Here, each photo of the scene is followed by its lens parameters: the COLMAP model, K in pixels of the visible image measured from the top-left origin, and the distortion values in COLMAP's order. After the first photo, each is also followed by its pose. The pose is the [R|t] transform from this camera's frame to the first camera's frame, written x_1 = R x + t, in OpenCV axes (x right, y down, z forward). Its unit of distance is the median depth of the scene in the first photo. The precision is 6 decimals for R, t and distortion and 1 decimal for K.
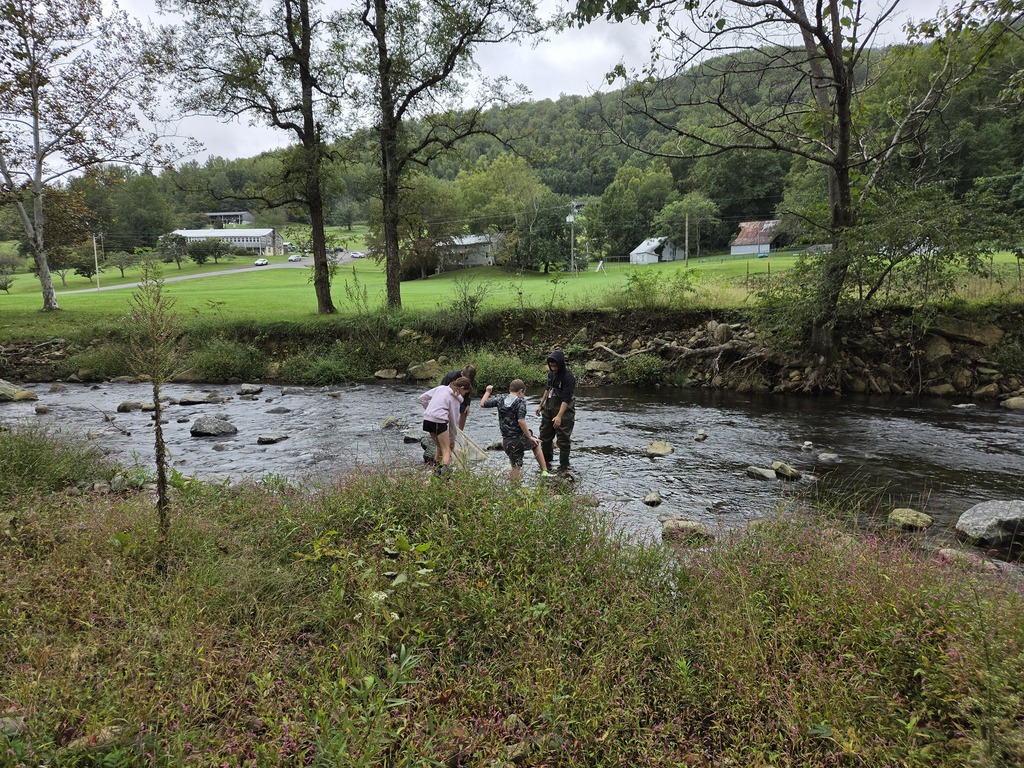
lens RADIAL K [[687.1, 0, 512.9], [0, 687.1, 384.5], [0, 0, 1]] dist [0.000537, 0.000217]
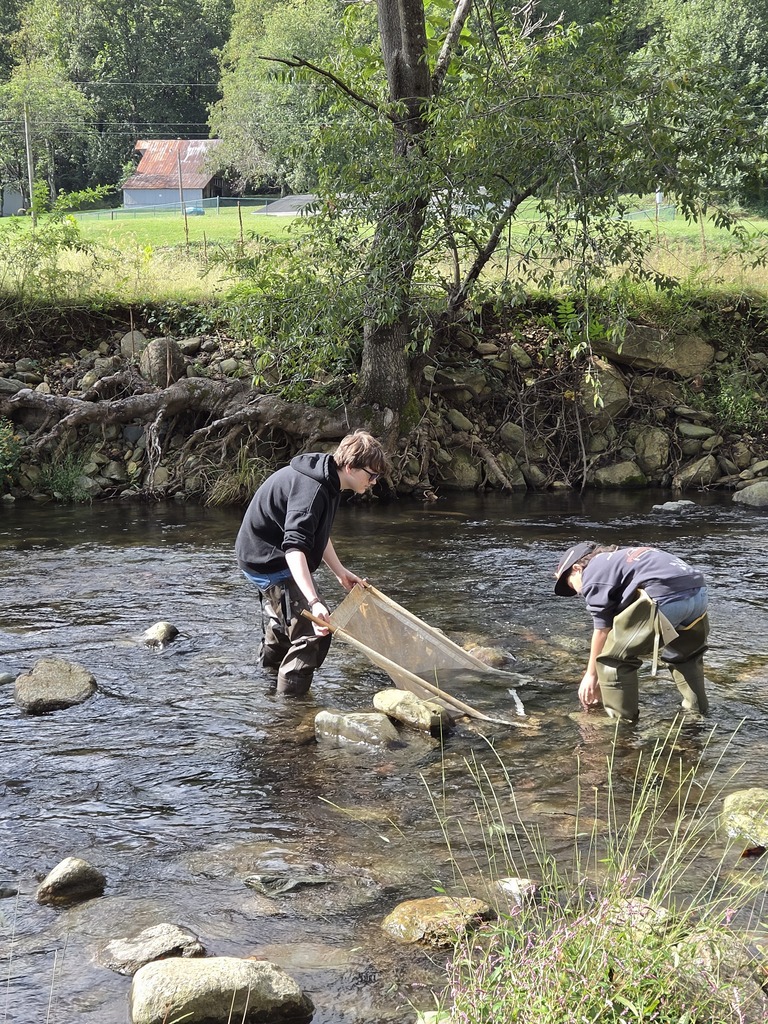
lens RADIAL K [[1513.9, 0, 384.7], [0, 1513.9, 513.4], [0, 0, 1]] dist [0.091650, 0.000000]
pose [[0.890356, -0.060205, 0.451266, 0.015140], [0.056194, 0.998171, 0.022298, 0.001903], [-0.451783, 0.005505, 0.892111, 0.150703]]
